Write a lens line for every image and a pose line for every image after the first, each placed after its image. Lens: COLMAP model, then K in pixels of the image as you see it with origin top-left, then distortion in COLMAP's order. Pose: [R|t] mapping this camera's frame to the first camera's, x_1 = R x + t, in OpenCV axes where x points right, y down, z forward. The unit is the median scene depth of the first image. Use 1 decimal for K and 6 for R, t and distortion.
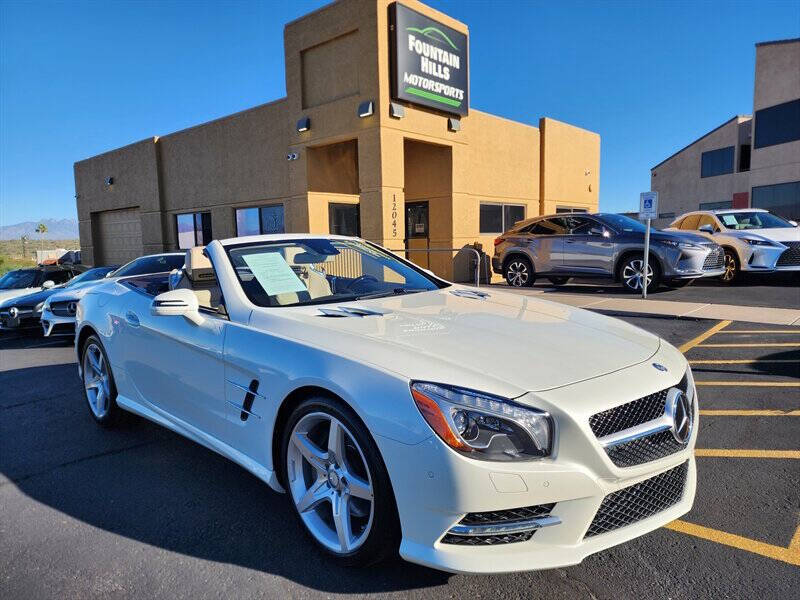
lens RADIAL K [[530.6, 0, 402.2], [0, 530.6, 297.7], [0, 0, 1]] dist [0.054955, -0.057048]
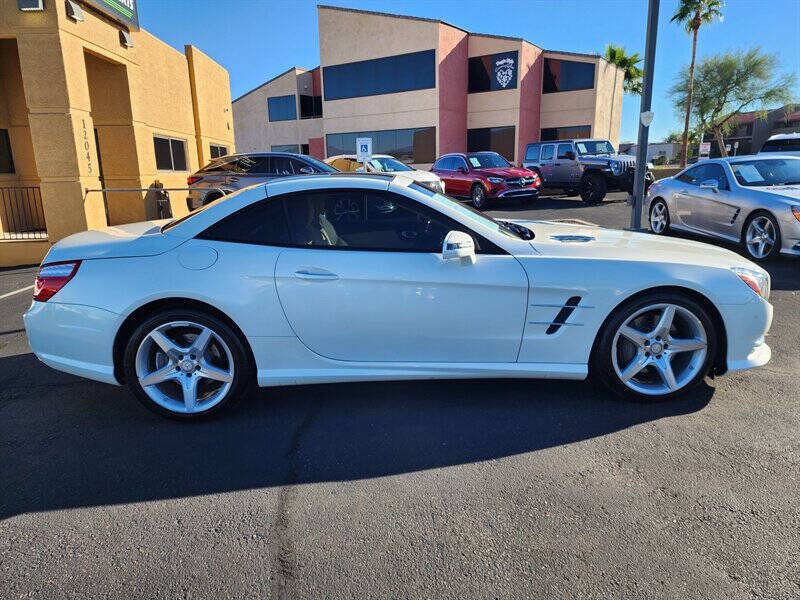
lens RADIAL K [[532.5, 0, 395.9], [0, 532.5, 299.3], [0, 0, 1]] dist [0.052421, -0.058033]
pose [[0.718287, -0.148500, 0.679714, -0.295124], [0.070647, 0.987474, 0.141082, -0.008523], [-0.692151, -0.053318, 0.719781, 0.083537]]
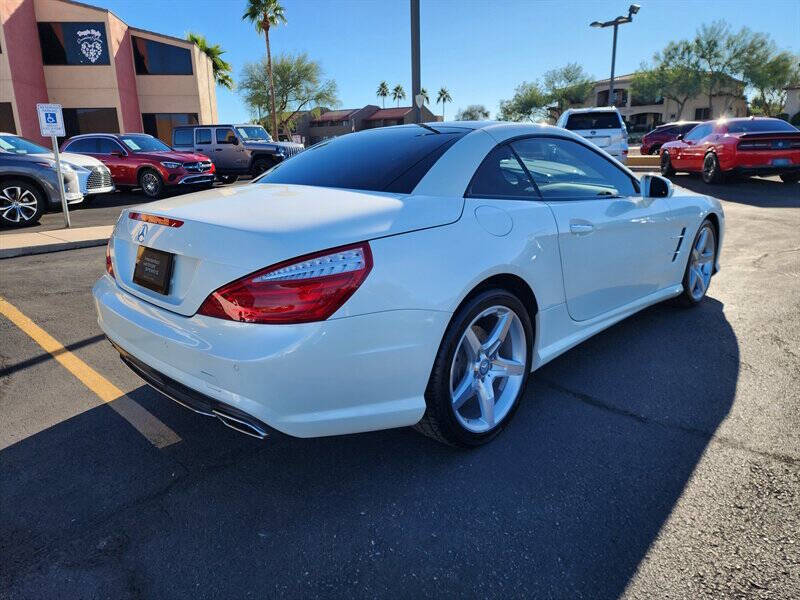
lens RADIAL K [[530.6, 0, 402.2], [0, 530.6, 297.7], [0, 0, 1]] dist [0.054955, -0.057048]
pose [[0.044005, -0.232895, 0.971506, -0.380673], [0.121180, 0.966512, 0.226209, -0.019283], [-0.991655, 0.107773, 0.070754, 0.356955]]
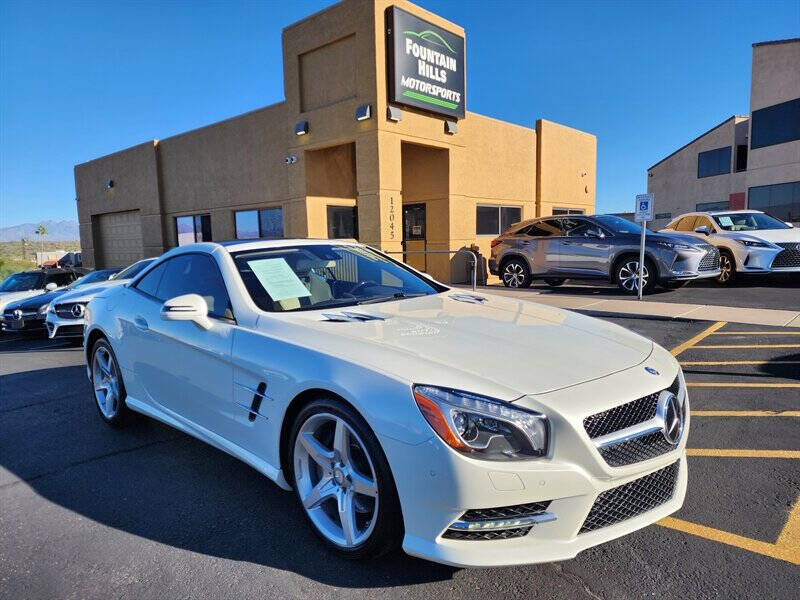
lens RADIAL K [[527.5, 0, 394.5], [0, 527.5, 303.7], [0, 0, 1]] dist [0.058334, -0.064230]
pose [[0.999966, -0.001407, -0.008071, -0.001975], [0.001490, 0.999946, 0.010286, -0.002233], [0.008056, -0.010298, 0.999915, -0.007036]]
